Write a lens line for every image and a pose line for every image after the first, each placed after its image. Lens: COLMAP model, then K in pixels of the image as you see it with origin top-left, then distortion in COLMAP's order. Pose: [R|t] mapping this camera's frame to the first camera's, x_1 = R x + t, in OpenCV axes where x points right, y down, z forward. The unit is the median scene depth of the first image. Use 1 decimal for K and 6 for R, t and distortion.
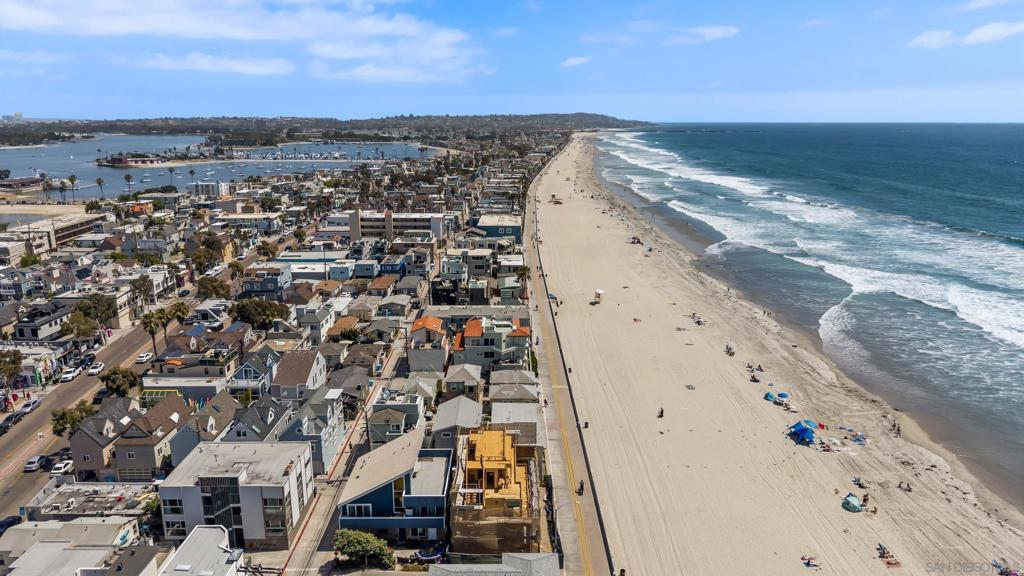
lens RADIAL K [[681.5, 0, 512.0], [0, 681.5, 288.0], [0, 0, 1]] dist [0.066909, -0.093023]
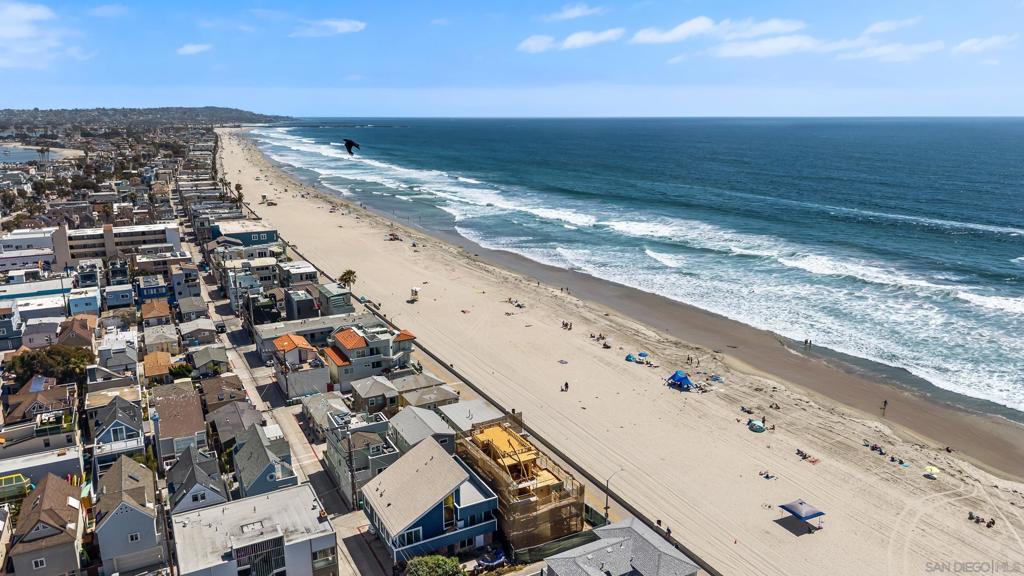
lens RADIAL K [[701.4, 0, 512.0], [0, 701.4, 288.0], [0, 0, 1]] dist [0.041265, -0.050709]
pose [[0.880464, -0.115401, 0.459854, -0.257628], [0.114964, 0.992944, 0.029064, -0.011112], [-0.459963, 0.027277, 0.887519, 0.043605]]
